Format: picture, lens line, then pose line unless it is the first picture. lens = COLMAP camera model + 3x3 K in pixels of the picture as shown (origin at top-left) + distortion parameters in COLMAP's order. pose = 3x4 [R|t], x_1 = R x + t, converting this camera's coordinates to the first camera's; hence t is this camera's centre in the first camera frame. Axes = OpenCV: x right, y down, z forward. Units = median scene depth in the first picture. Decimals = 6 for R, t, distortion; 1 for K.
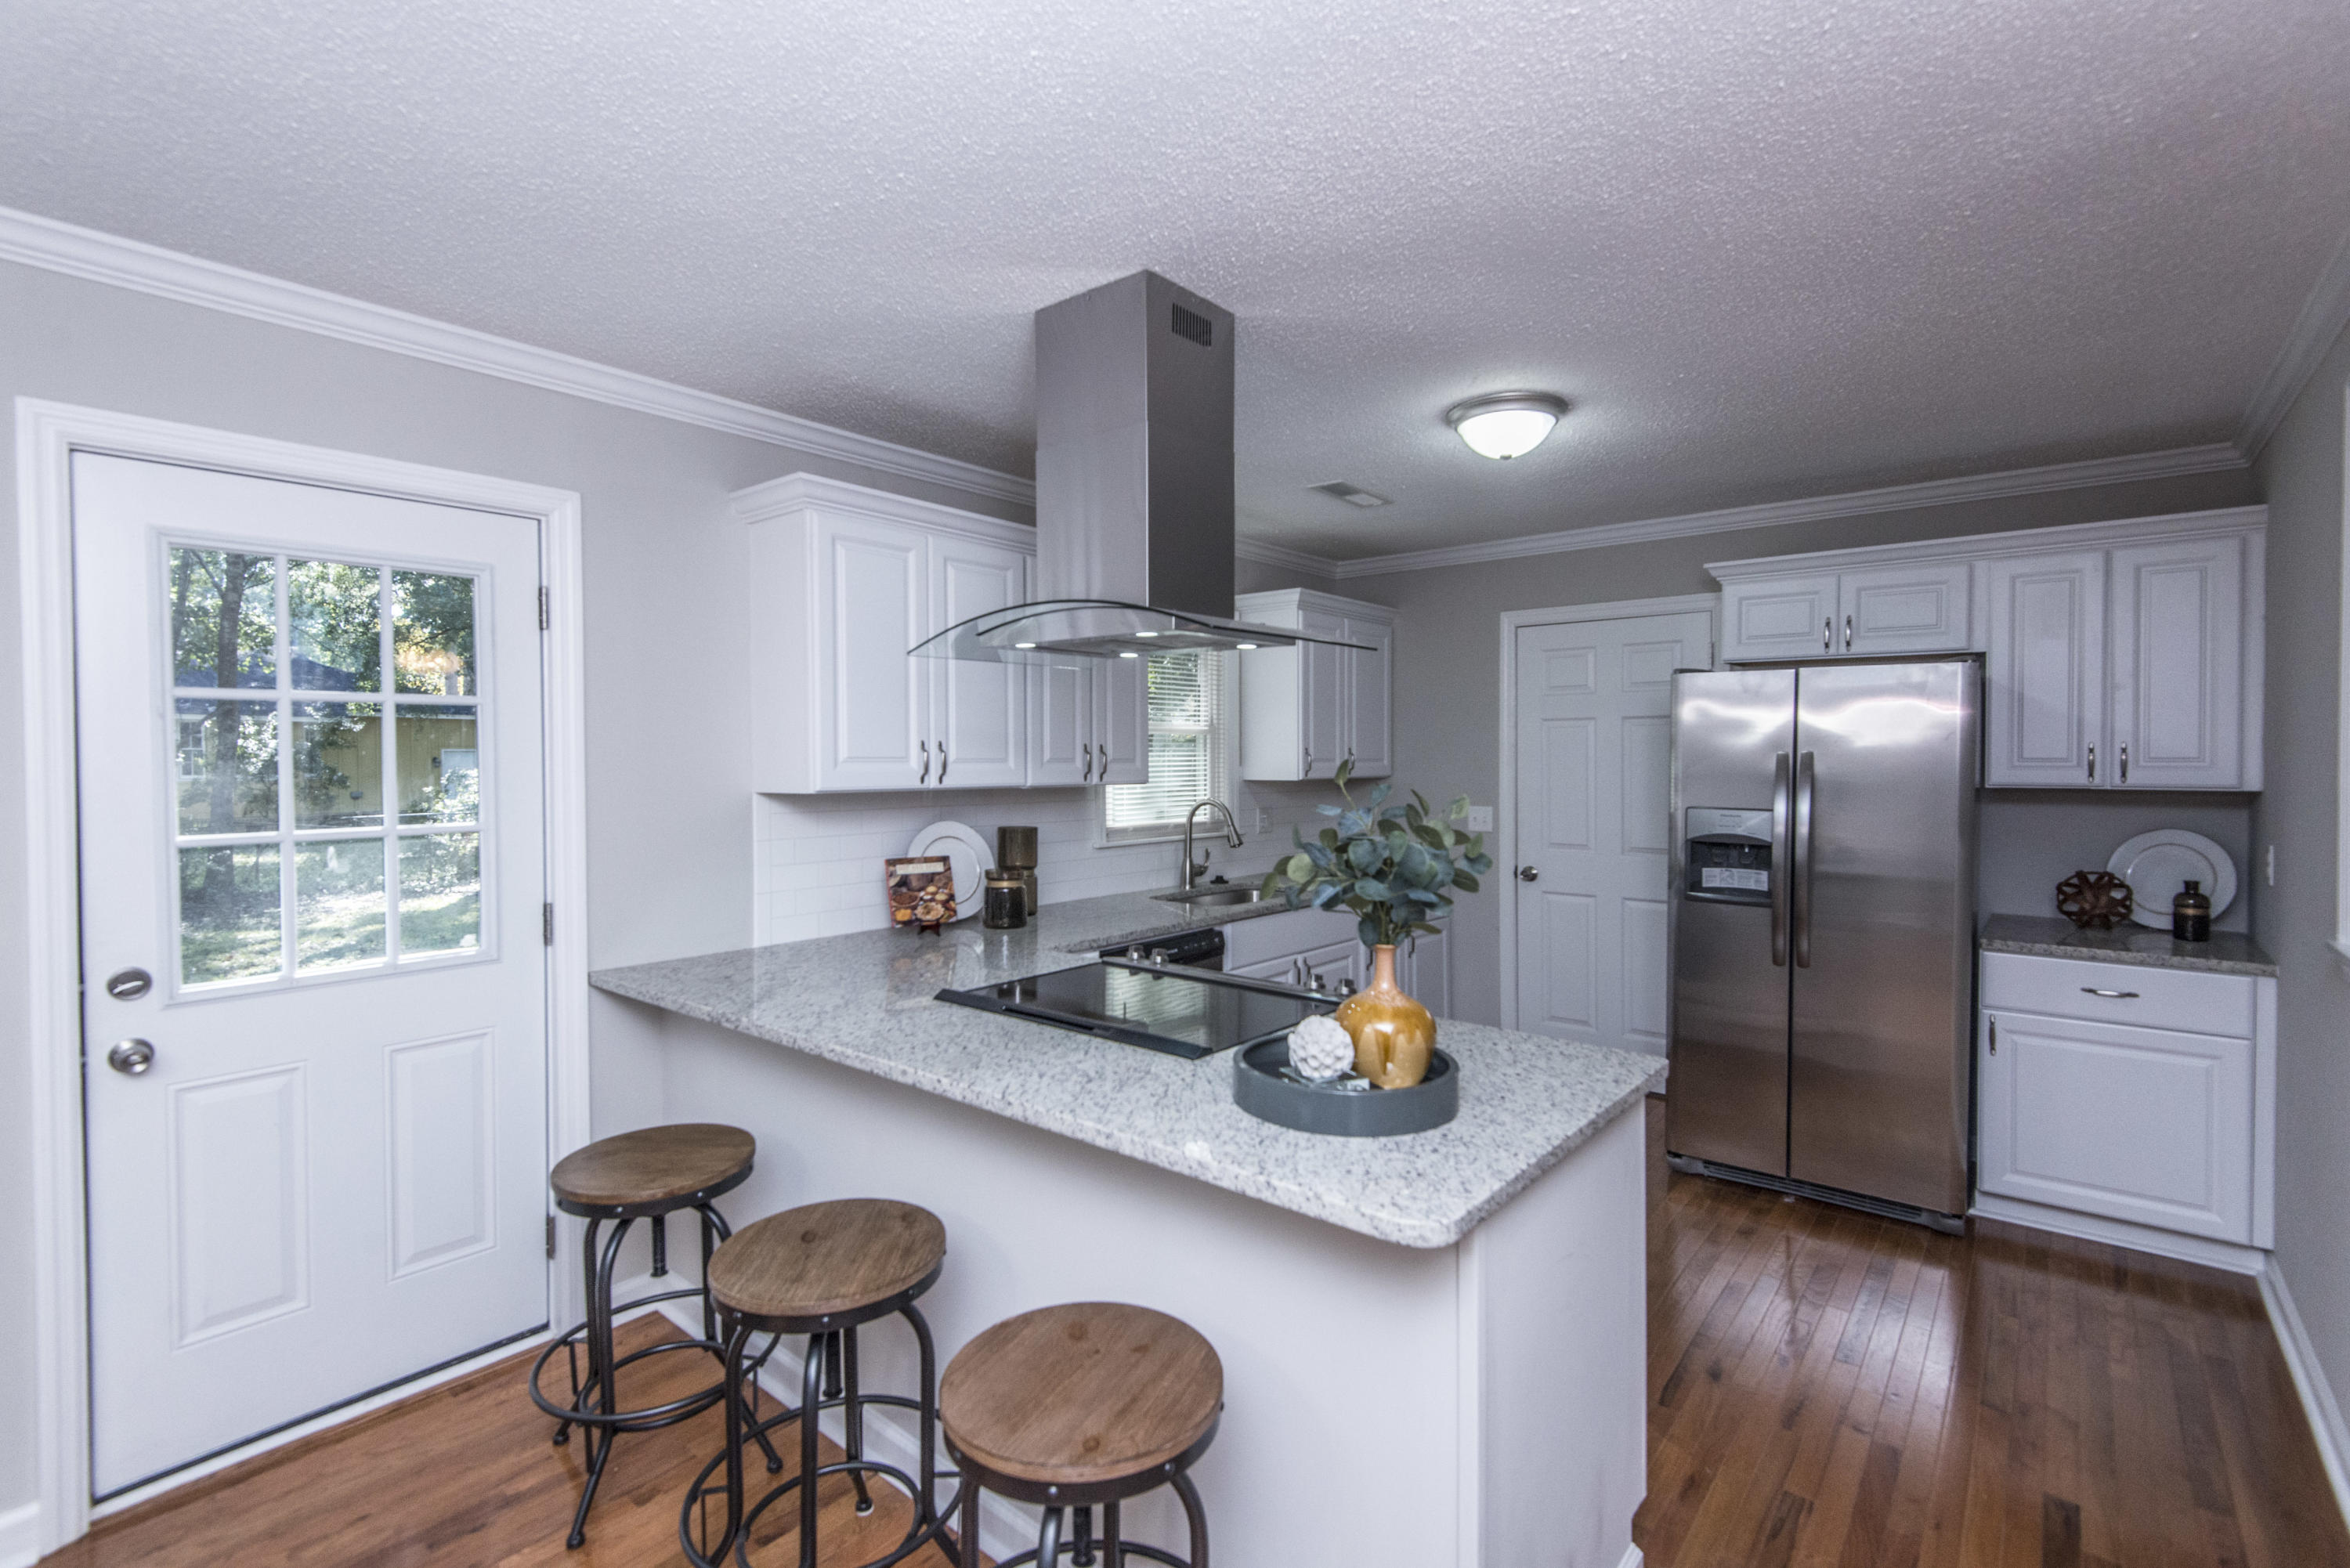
lens RADIAL K [[1068.9, 0, 1155.2], [0, 1068.9, 770.5], [0, 0, 1]] dist [0.026293, -0.006784]
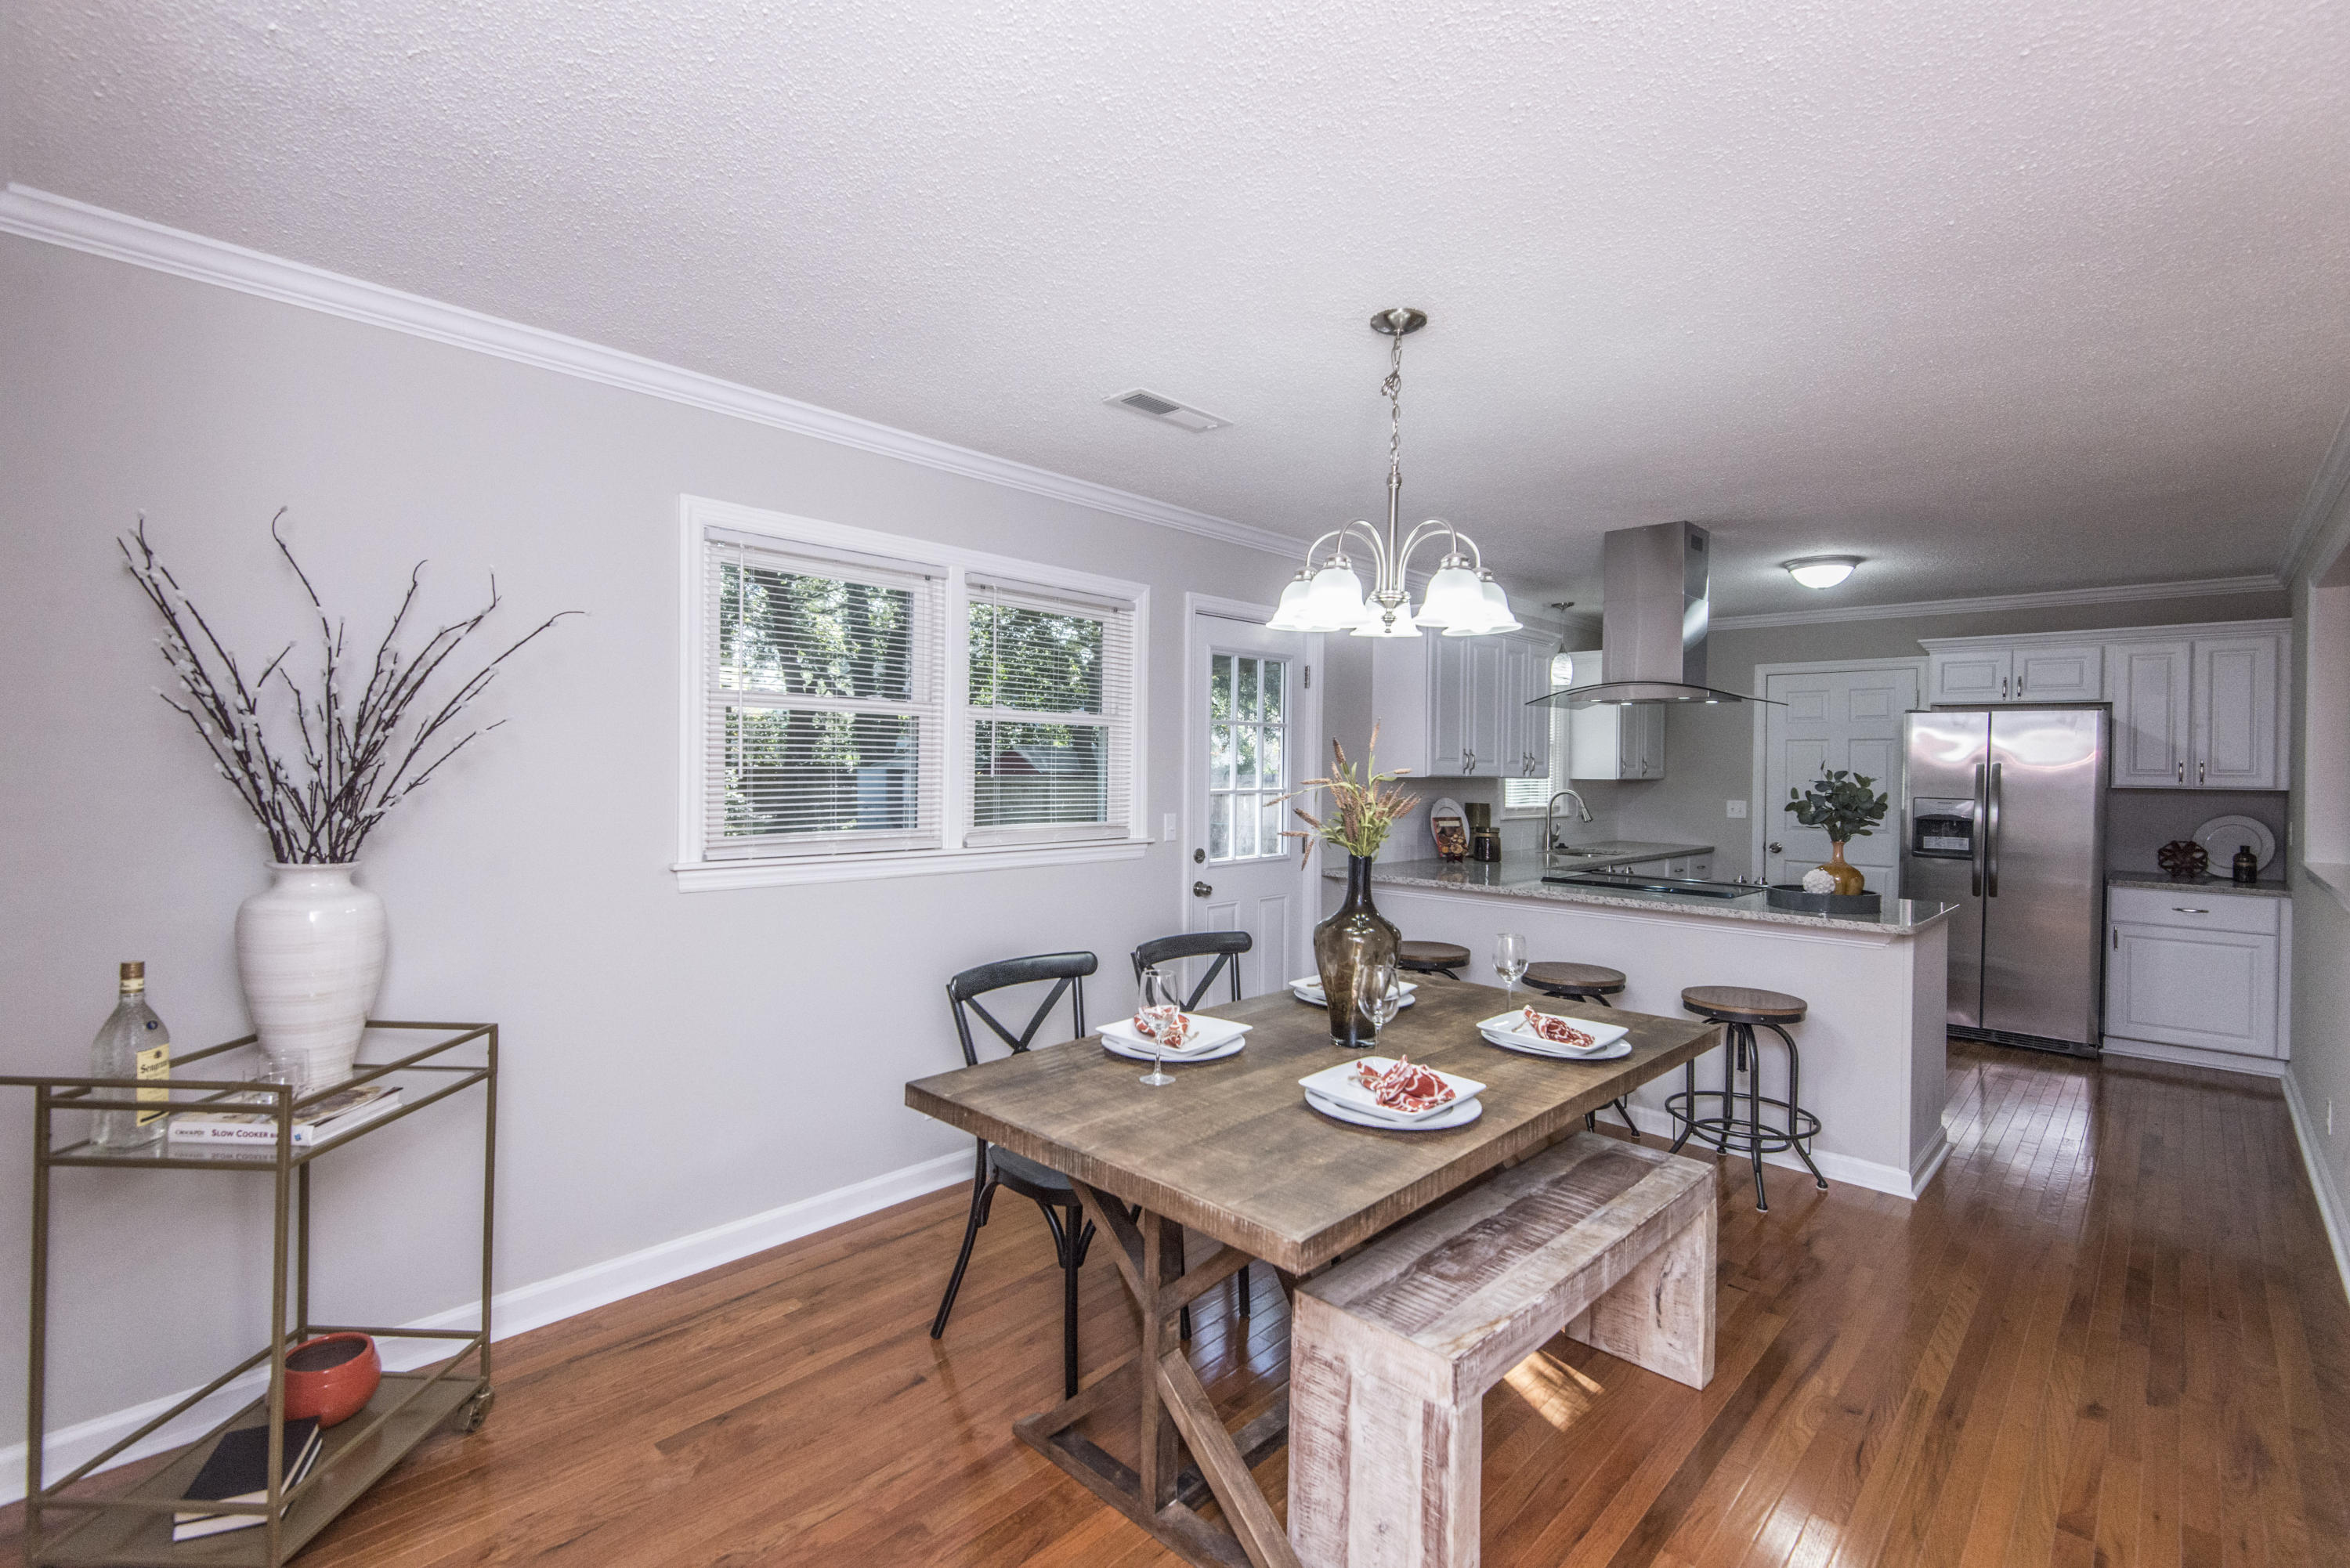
lens RADIAL K [[1068.9, 0, 1164.3], [0, 1068.9, 769.7], [0, 0, 1]] dist [0.026293, -0.006784]
pose [[0.998357, 0.015985, -0.055018, -0.571438], [-0.016576, 0.999809, -0.010312, 0.030701], [0.054842, 0.011207, 0.998432, -0.714160]]
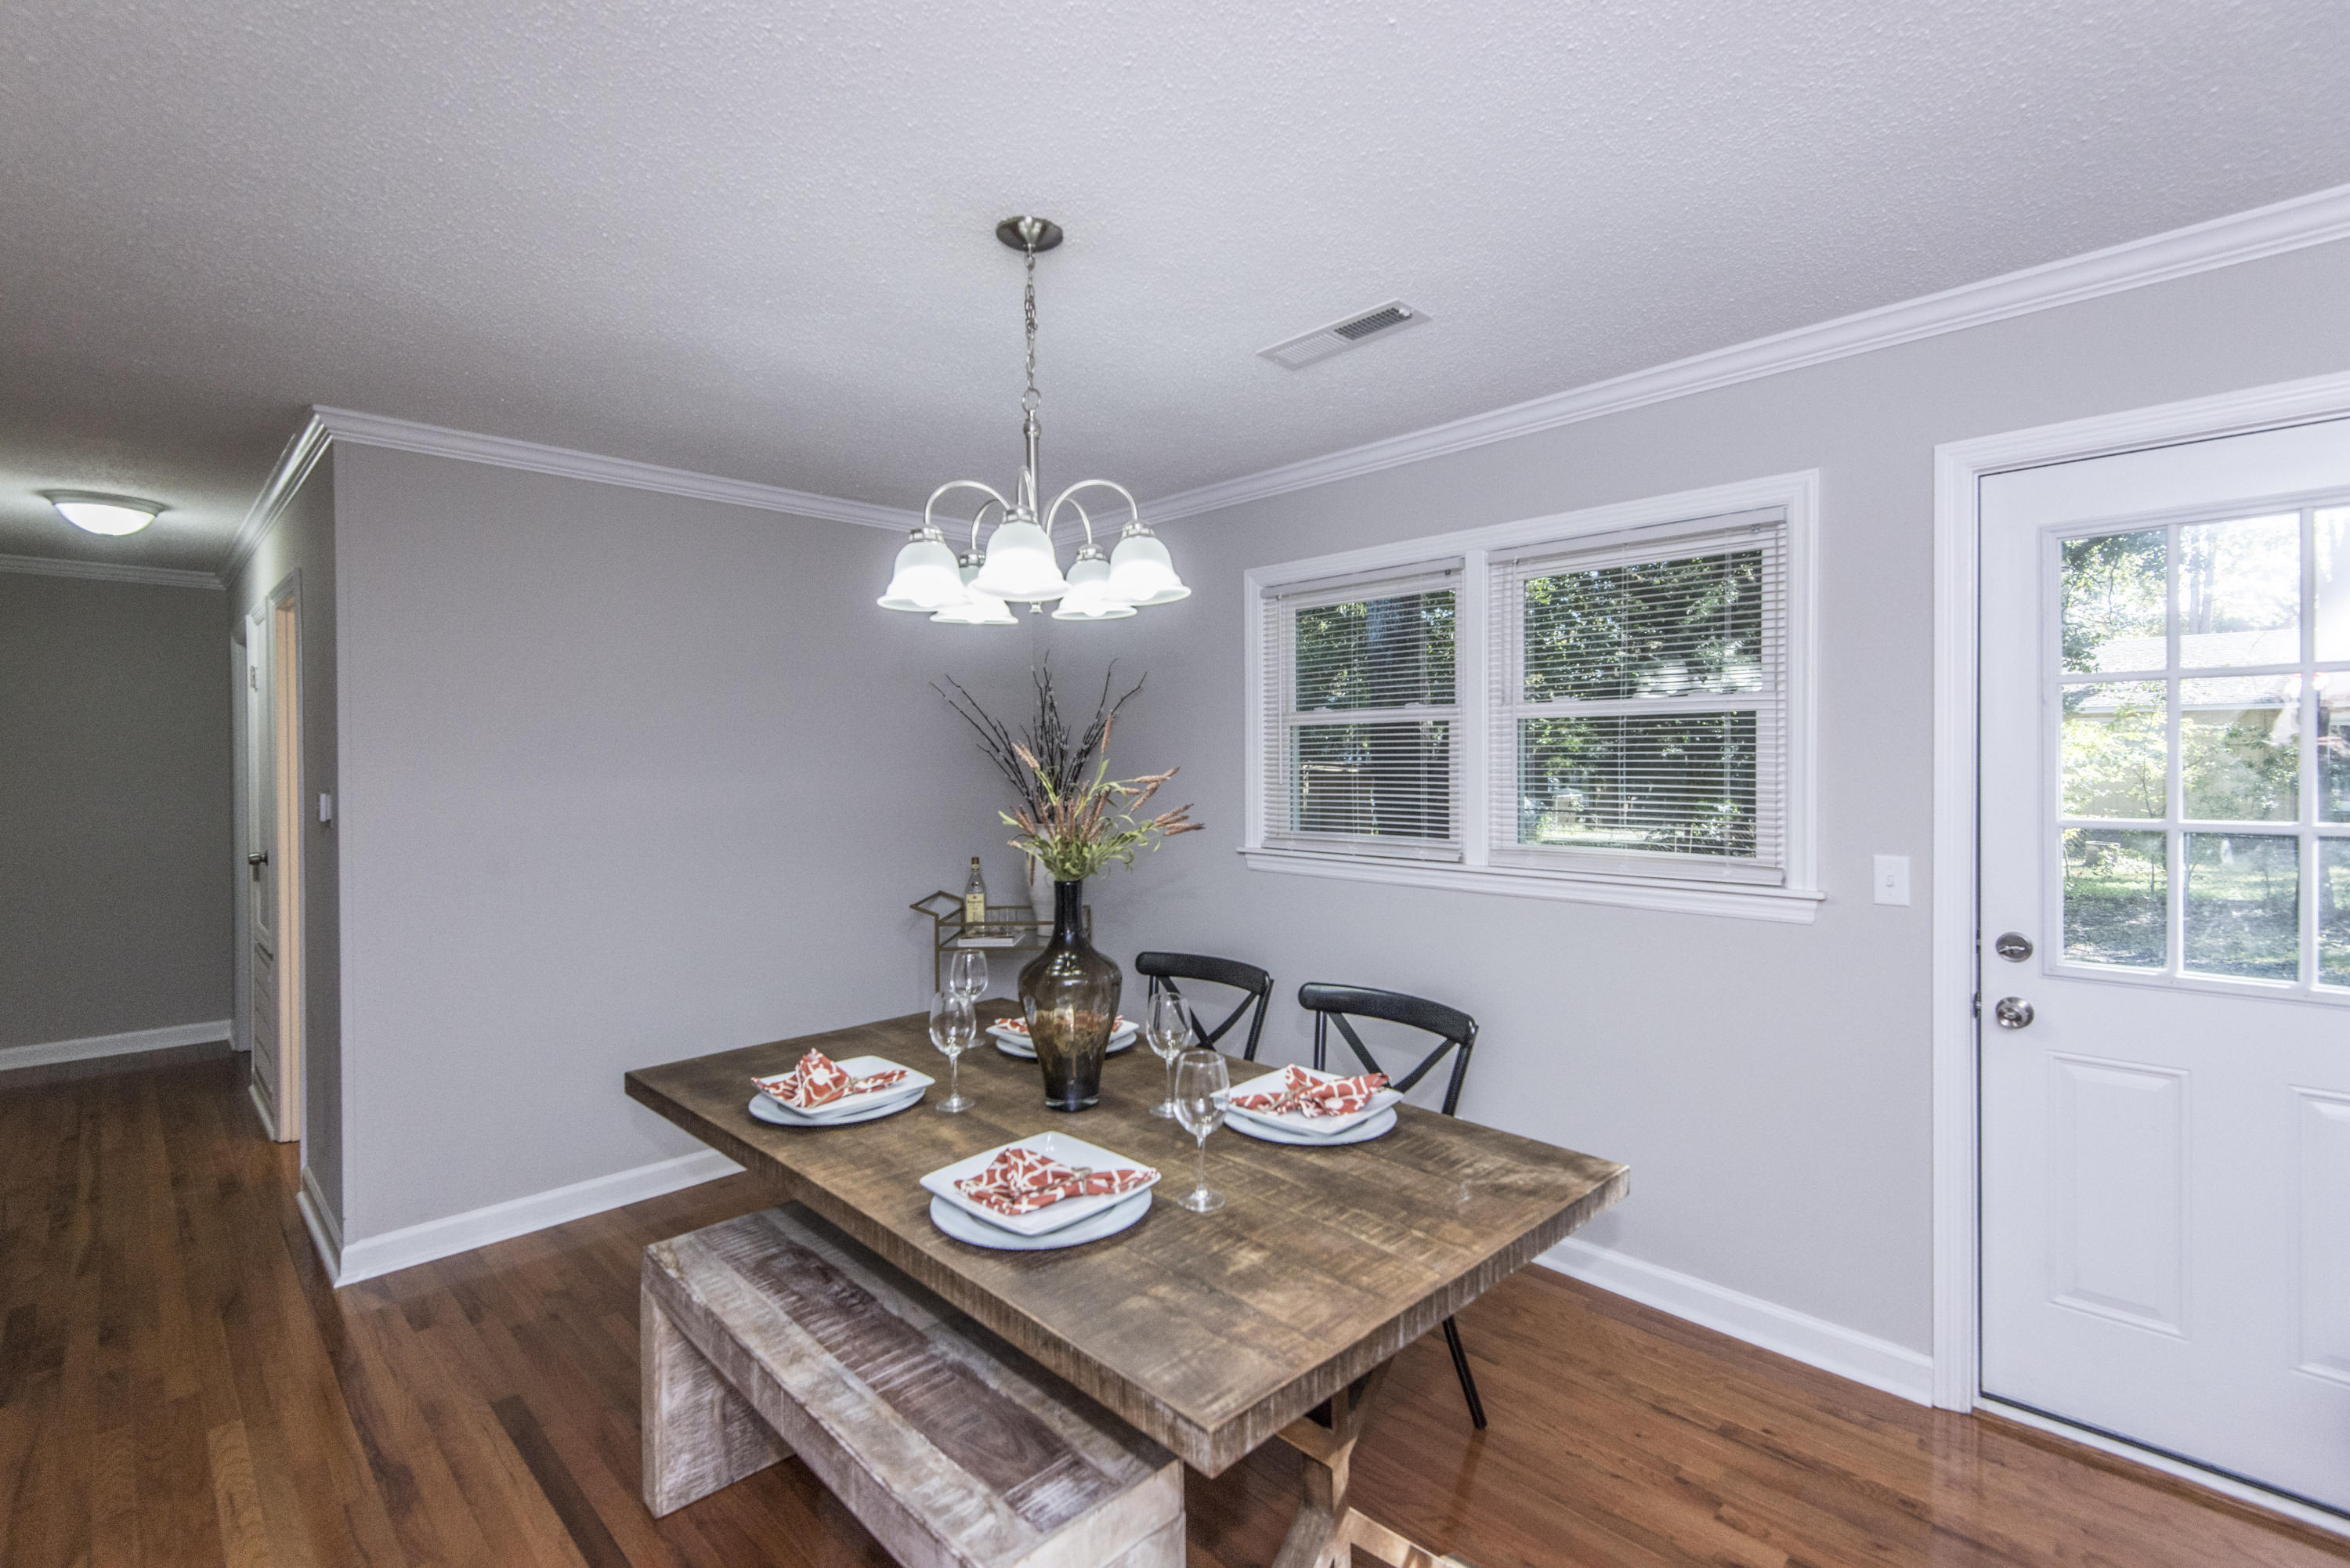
lens RADIAL K [[1068.9, 0, 1178.3], [0, 1068.9, 768.1], [0, 0, 1]] dist [0.026293, -0.006784]
pose [[-0.084963, 0.009964, -0.996334, 0.142584], [-0.009619, 0.999895, 0.010820, 0.007396], [0.996338, 0.010503, -0.084859, 0.159689]]
